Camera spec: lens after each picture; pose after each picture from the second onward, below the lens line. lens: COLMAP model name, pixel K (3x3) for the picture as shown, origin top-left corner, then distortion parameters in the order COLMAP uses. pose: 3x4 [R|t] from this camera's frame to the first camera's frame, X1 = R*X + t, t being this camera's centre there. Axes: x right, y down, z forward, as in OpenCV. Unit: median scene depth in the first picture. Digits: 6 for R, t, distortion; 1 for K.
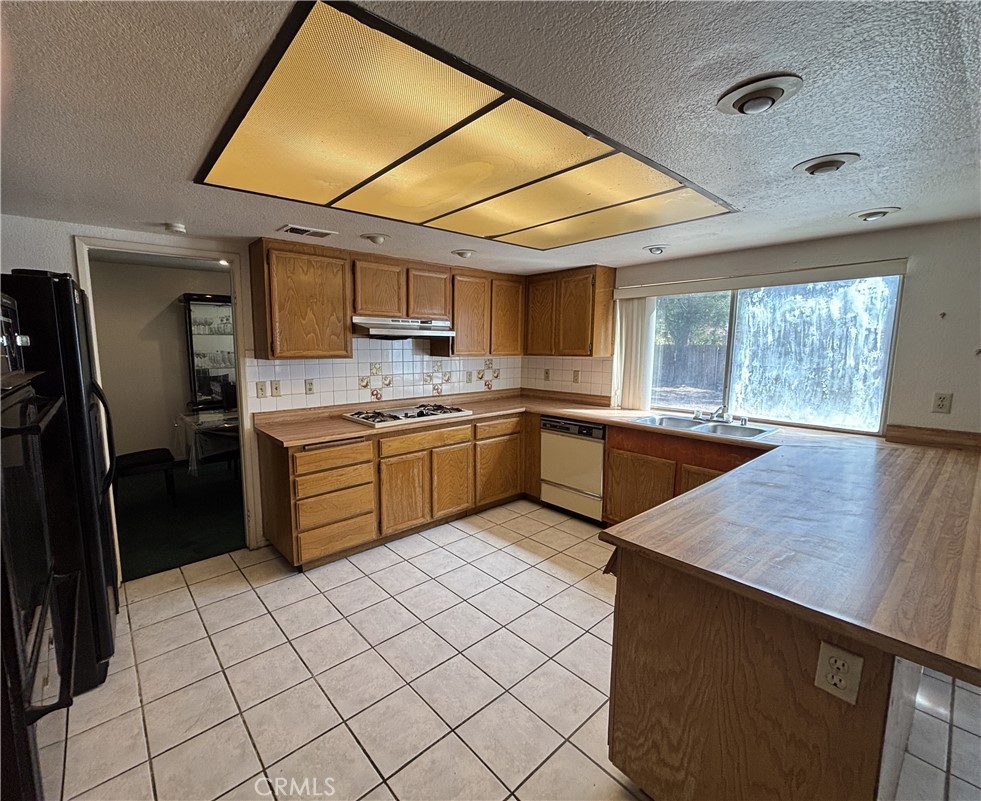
lens RADIAL K [[434.7, 0, 448.8], [0, 434.7, 400.1], [0, 0, 1]] dist [-0.000239, -0.000981]
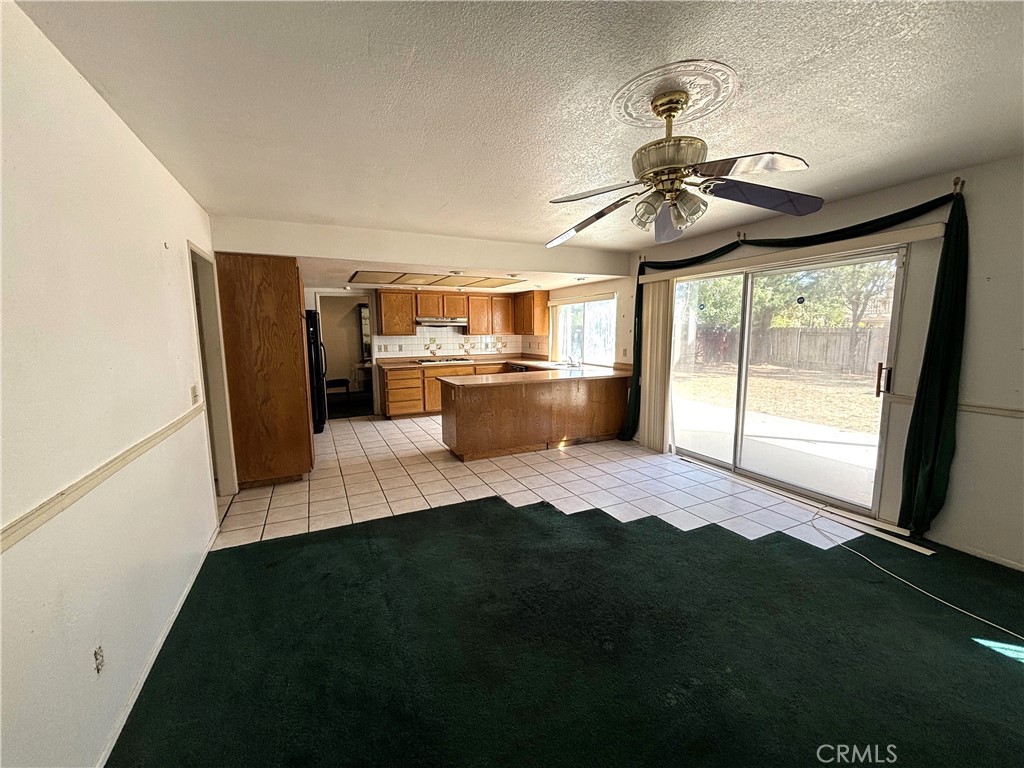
lens RADIAL K [[414.7, 0, 521.4], [0, 414.7, 387.7], [0, 0, 1]] dist [-0.000815, 0.000298]
pose [[0.976957, 0.024556, -0.212018, 0.762726], [-0.021520, 0.999630, 0.016614, 0.127401], [0.212347, -0.011669, 0.977125, -1.000099]]
